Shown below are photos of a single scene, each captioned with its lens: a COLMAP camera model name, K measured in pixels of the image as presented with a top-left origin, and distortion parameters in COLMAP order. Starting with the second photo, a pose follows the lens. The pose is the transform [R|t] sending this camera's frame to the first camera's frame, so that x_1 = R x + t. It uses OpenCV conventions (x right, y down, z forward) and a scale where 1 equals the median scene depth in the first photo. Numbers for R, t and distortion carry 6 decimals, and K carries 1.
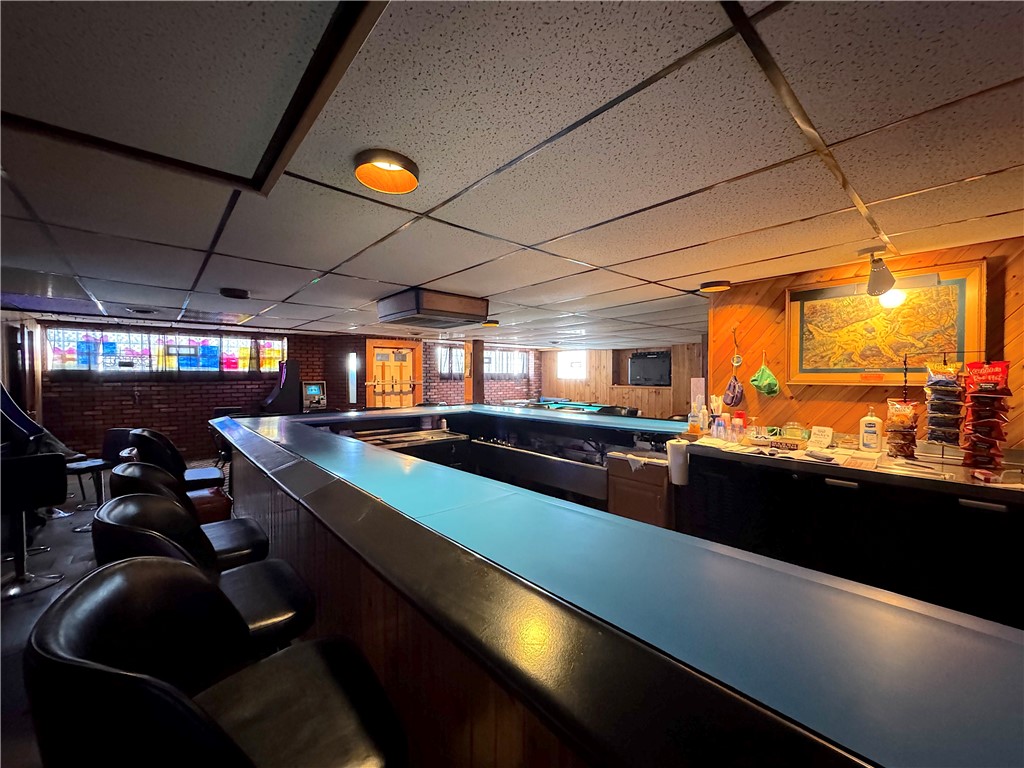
lens RADIAL K [[408.0, 0, 512.0], [0, 408.0, 384.0], [0, 0, 1]] dist [-0.002783, -0.000040]
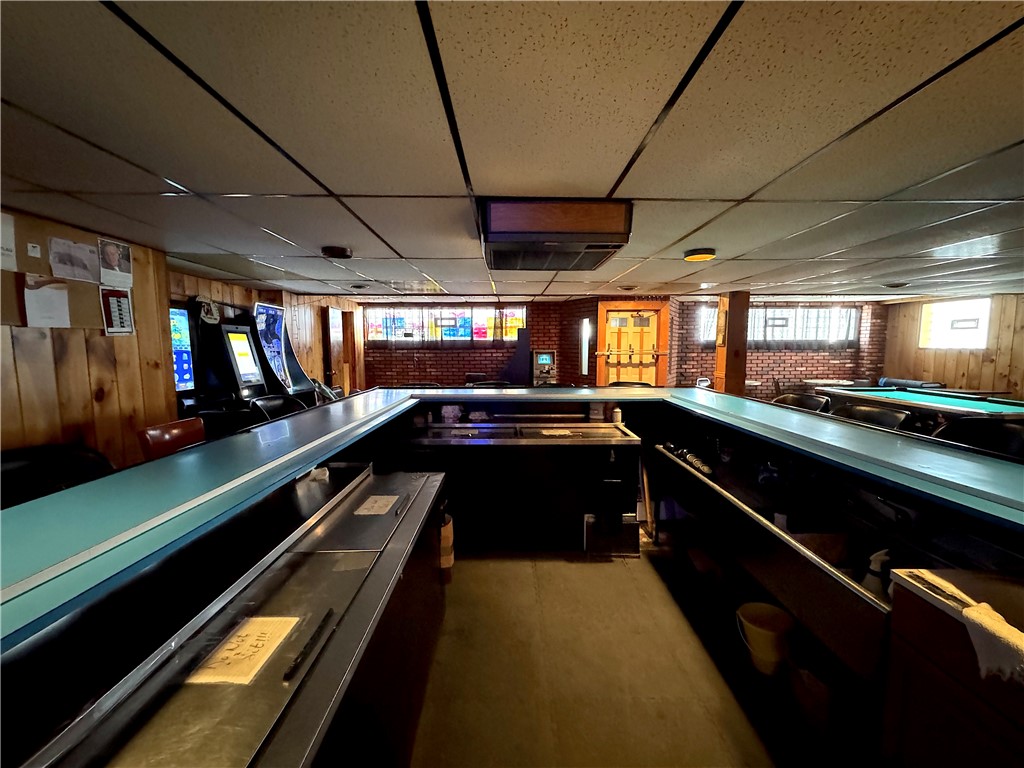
lens RADIAL K [[408.0, 0, 512.0], [0, 408.0, 384.0], [0, 0, 1]] dist [-0.002783, -0.000040]
pose [[0.753612, 0.062906, -0.654302, 0.086006], [-0.011737, 0.996539, 0.082291, -0.005171], [0.657214, -0.054336, 0.751743, 0.222973]]
